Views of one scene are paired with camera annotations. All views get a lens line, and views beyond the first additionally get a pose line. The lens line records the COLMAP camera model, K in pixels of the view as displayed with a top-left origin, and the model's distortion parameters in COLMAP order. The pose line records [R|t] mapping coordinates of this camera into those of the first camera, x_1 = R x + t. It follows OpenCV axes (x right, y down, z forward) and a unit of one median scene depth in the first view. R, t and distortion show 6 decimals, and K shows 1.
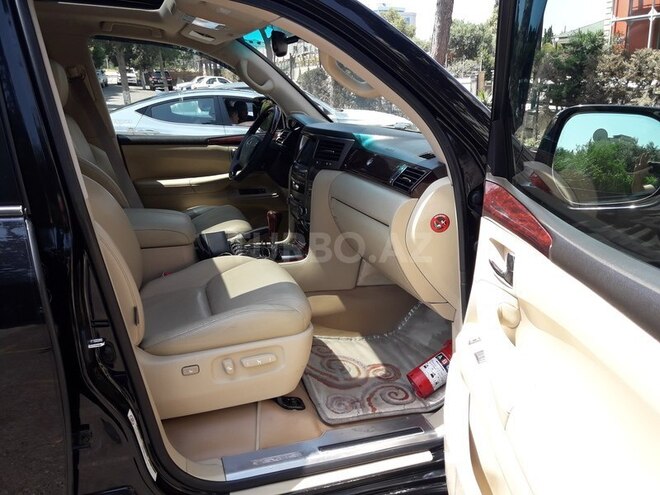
lens RADIAL K [[534.4, 0, 330.0], [0, 534.4, 247.5], [0, 0, 1]] dist [0.095512, -0.159006]
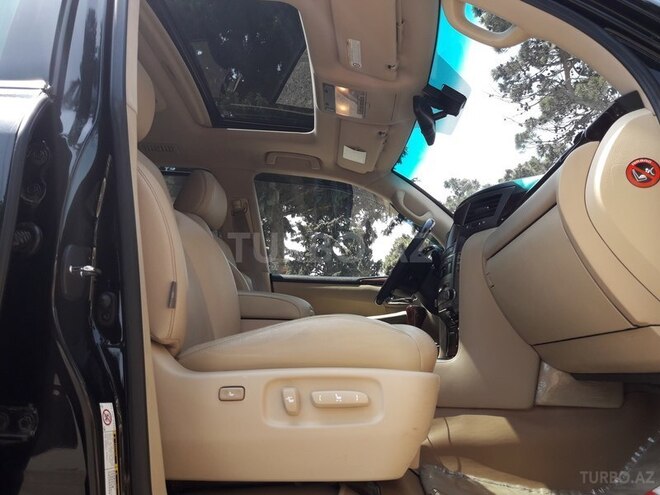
lens RADIAL K [[534.4, 0, 330.0], [0, 534.4, 247.5], [0, 0, 1]] dist [0.095512, -0.159006]
pose [[0.936405, -0.058809, -0.345960, 0.078981], [-0.117830, 0.875930, -0.467828, 0.347670], [0.330549, 0.478841, 0.813295, 0.418525]]
